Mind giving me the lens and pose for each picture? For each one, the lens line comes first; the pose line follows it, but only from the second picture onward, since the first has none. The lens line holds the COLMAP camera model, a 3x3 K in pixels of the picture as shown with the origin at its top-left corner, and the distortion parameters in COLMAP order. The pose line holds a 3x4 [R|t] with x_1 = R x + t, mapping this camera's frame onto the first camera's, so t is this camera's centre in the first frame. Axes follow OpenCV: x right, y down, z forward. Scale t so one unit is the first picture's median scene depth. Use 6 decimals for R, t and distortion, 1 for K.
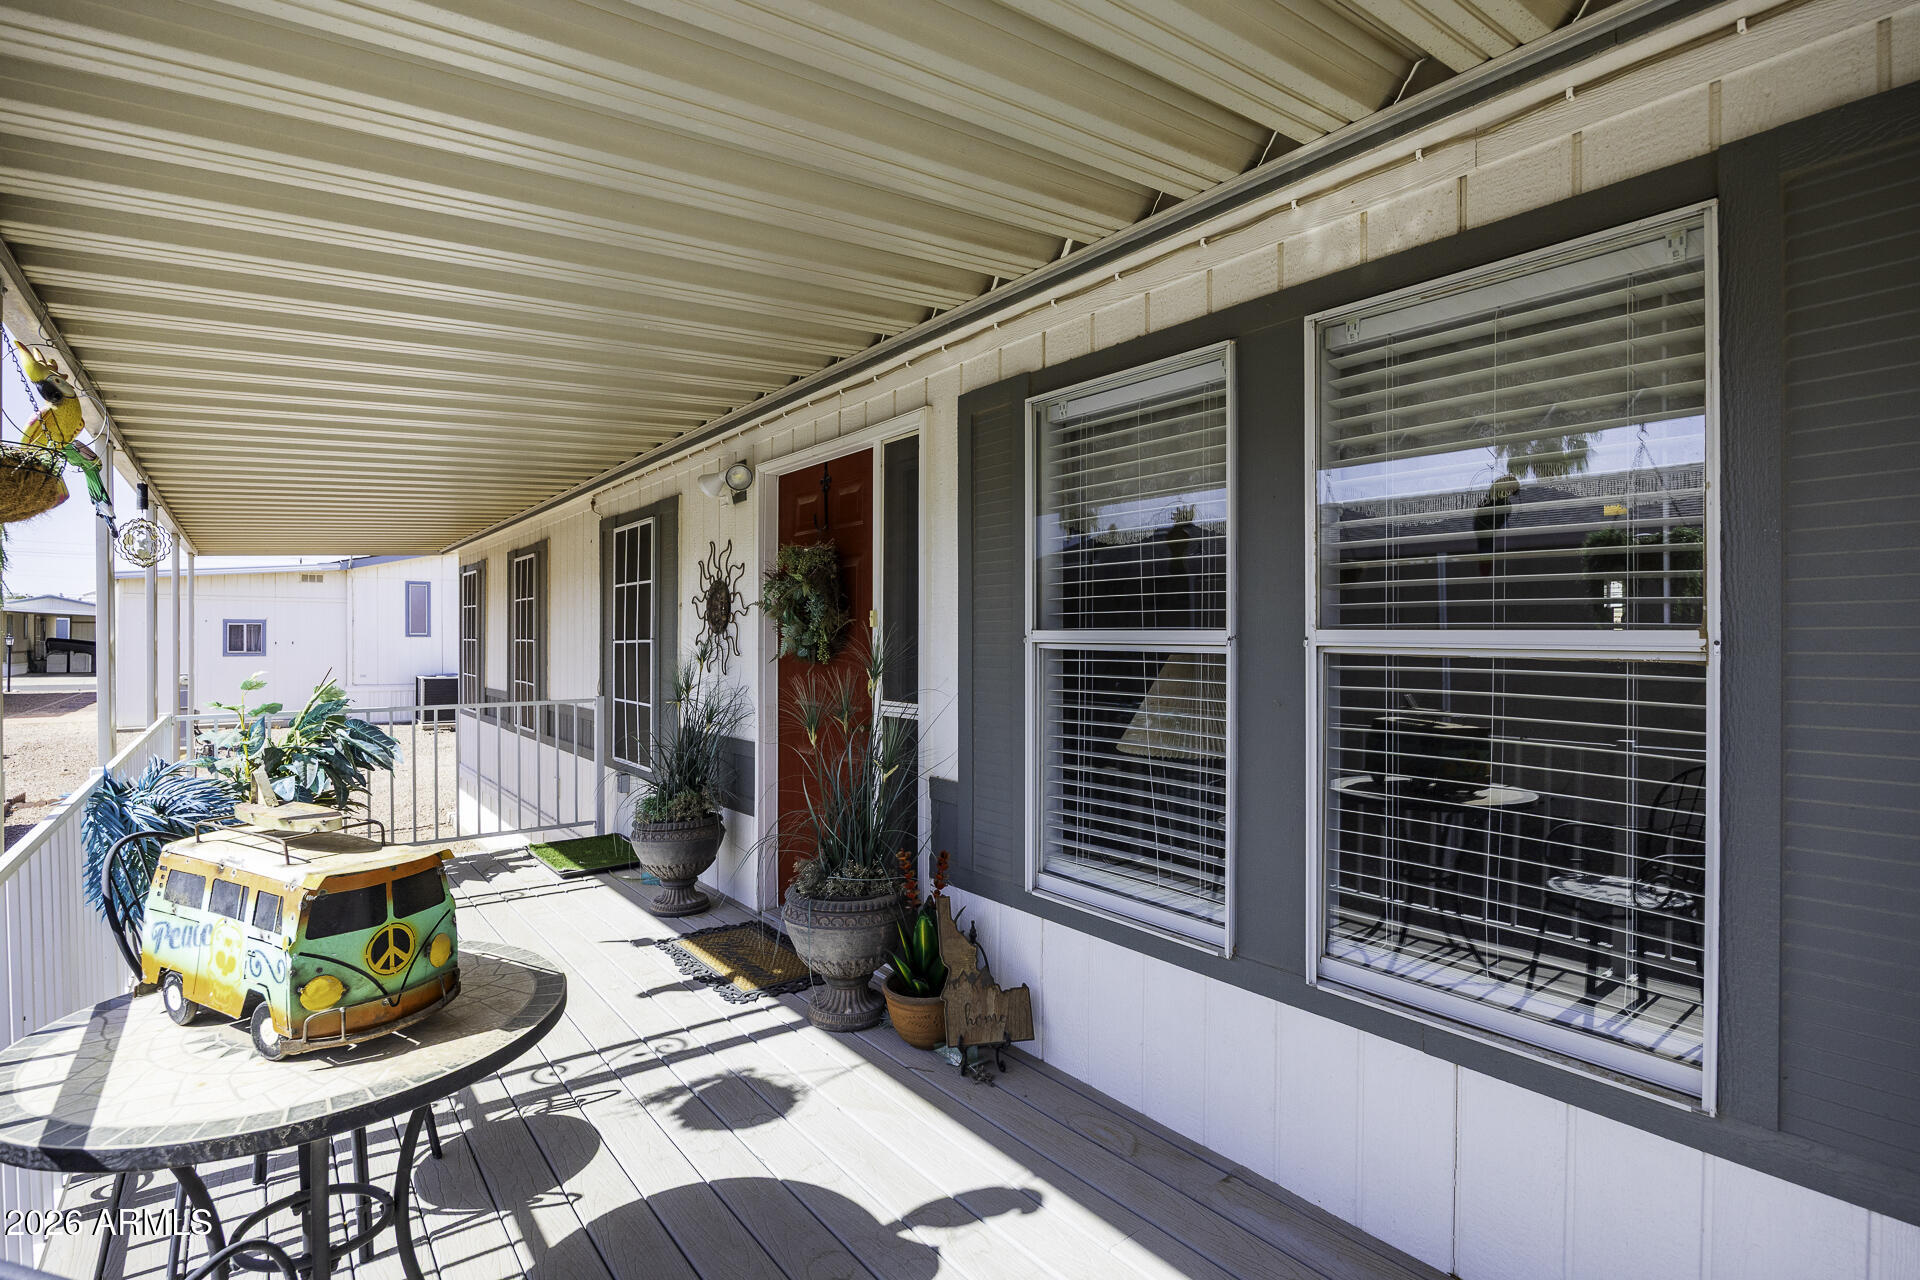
lens RADIAL K [[962.9, 0, 972.1], [0, 962.9, 650.6], [0, 0, 1]] dist [-0.006282, 0.000992]
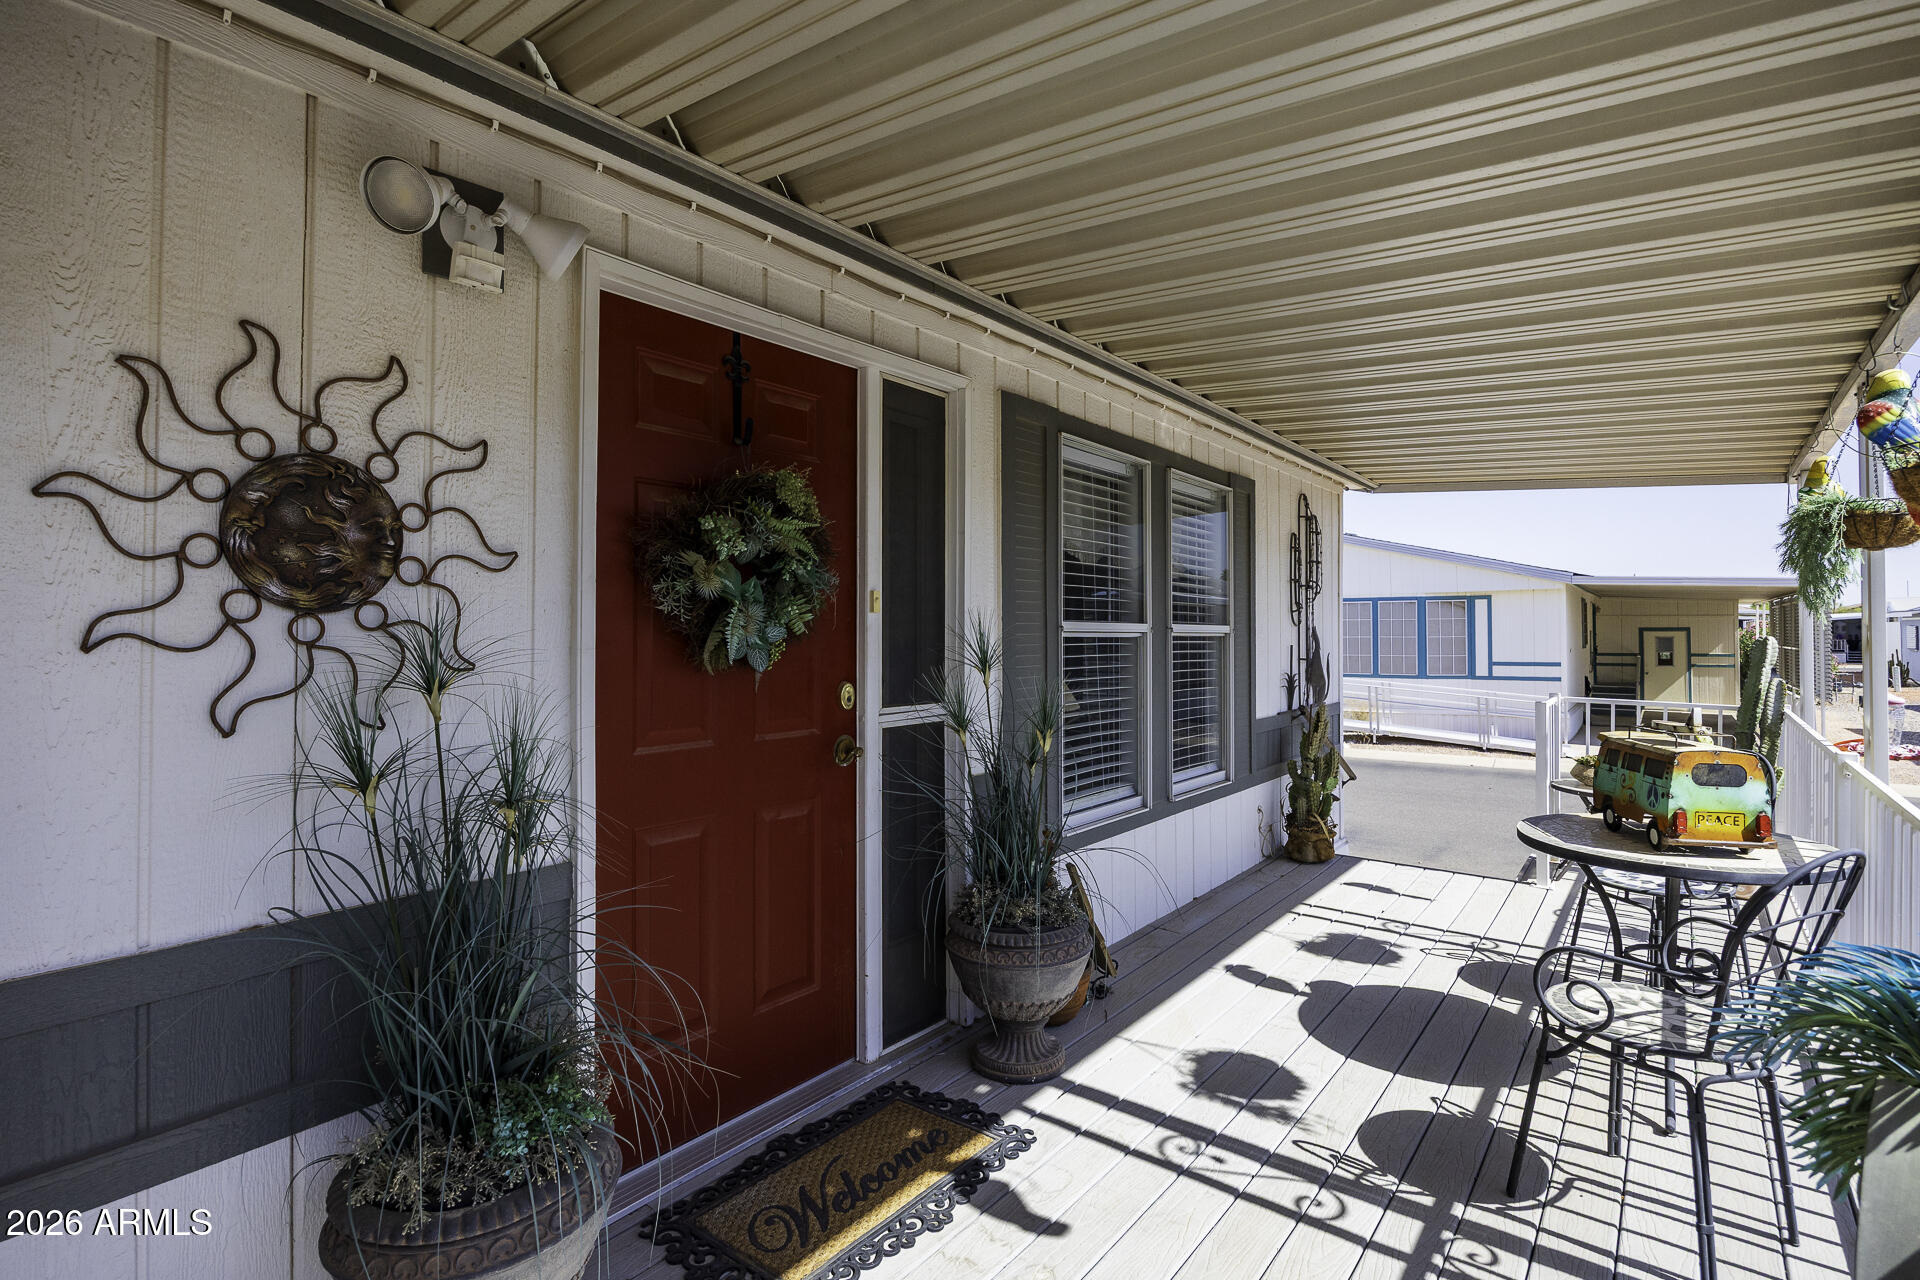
lens RADIAL K [[962.9, 0, 971.7], [0, 962.9, 621.9], [0, 0, 1]] dist [-0.006282, 0.000992]
pose [[-0.282994, 0.006601, 0.959099, -1.093643], [0.010341, 0.999939, -0.003831, -0.018097], [-0.959066, 0.008834, -0.283045, 1.477662]]
